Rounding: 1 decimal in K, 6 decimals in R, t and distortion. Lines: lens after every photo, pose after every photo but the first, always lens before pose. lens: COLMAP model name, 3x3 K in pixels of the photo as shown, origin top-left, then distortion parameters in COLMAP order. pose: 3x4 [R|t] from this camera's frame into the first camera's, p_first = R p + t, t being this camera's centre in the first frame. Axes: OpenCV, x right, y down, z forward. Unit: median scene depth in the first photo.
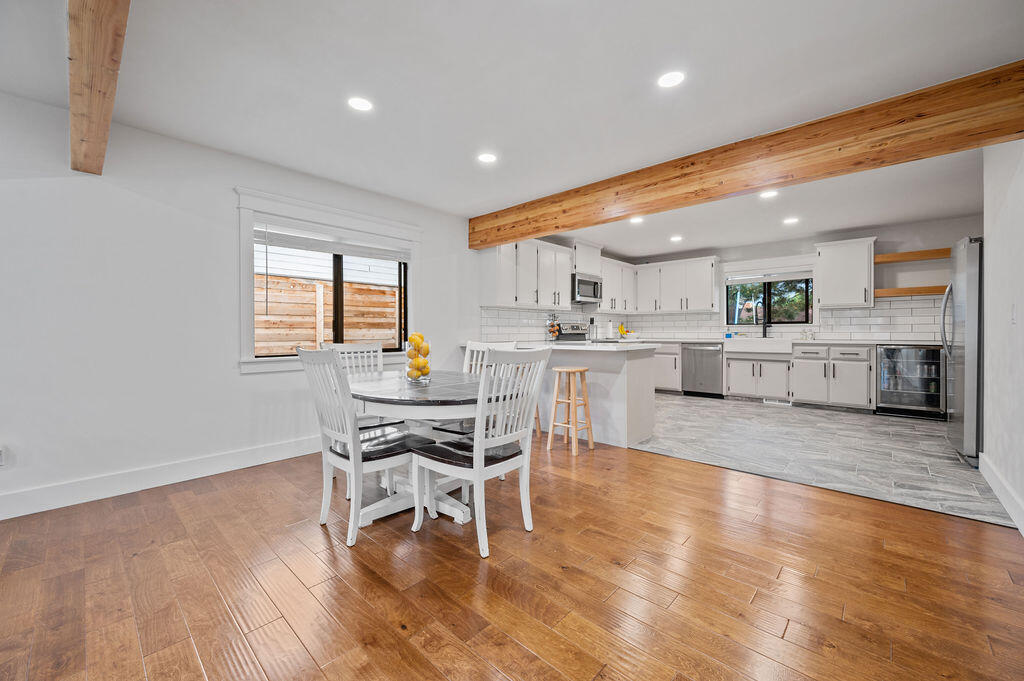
lens RADIAL K [[404.7, 0, 510.9], [0, 404.7, 332.8], [0, 0, 1]] dist [-0.000777, 0.000164]
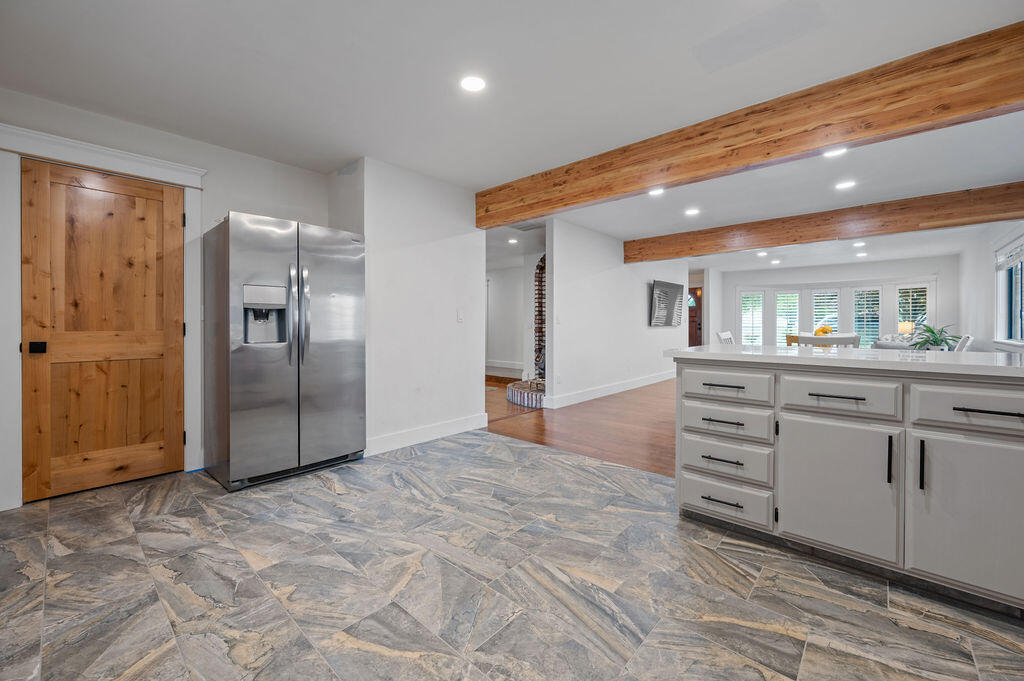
lens RADIAL K [[409.2, 0, 509.9], [0, 409.2, 329.1], [0, 0, 1]] dist [0.000283, -0.000193]
pose [[-0.999940, 0.003179, -0.010518, 0.606561], [0.003056, 0.999926, 0.011745, -0.005077], [0.010554, 0.011712, -0.999876, 1.601220]]
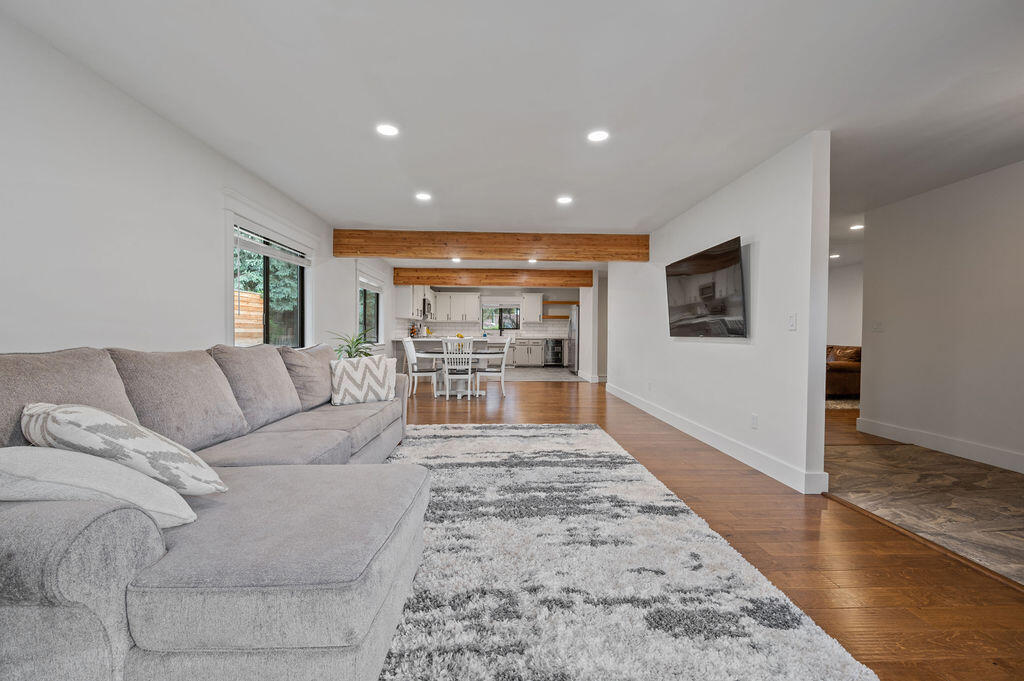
lens RADIAL K [[413.4, 0, 512.0], [0, 413.4, 340.5], [0, 0, 1]] dist [-0.002479, -0.000218]
pose [[0.706014, -0.006308, 0.708170, -1.249929], [-0.006982, 0.999850, 0.015867, 0.001662], [-0.708163, -0.016147, 0.705864, -0.773929]]
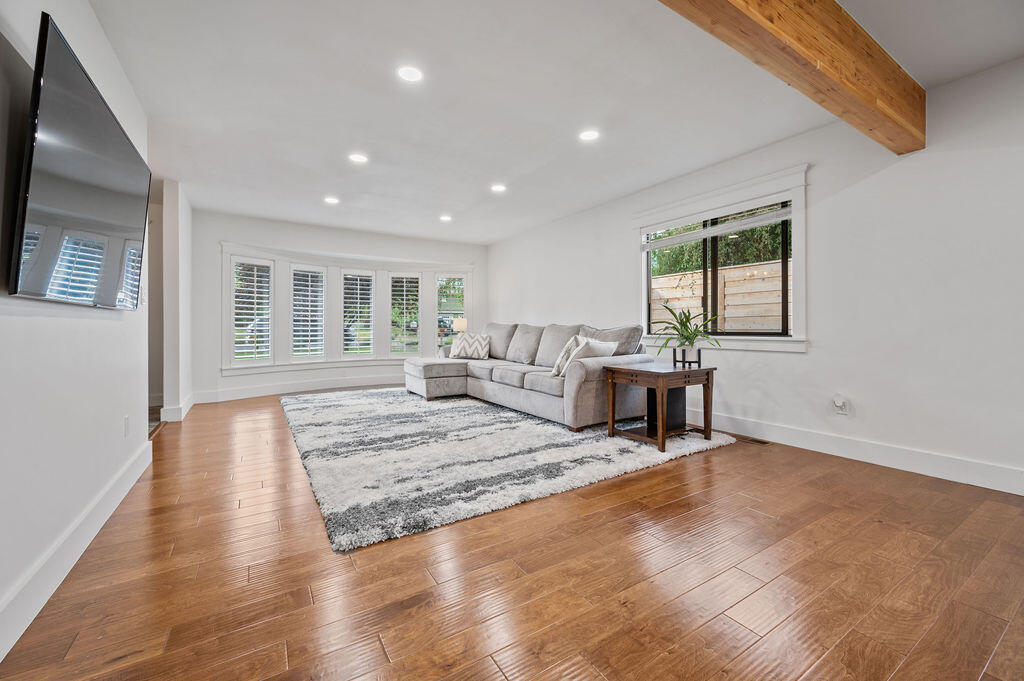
lens RADIAL K [[409.2, 0, 509.9], [0, 409.2, 329.1], [0, 0, 1]] dist [0.000283, -0.000193]
pose [[-0.260035, 0.001996, -0.965597, 0.143966], [0.001664, 0.999997, 0.001619, 0.032644], [0.965598, -0.001186, -0.260037, 0.183742]]
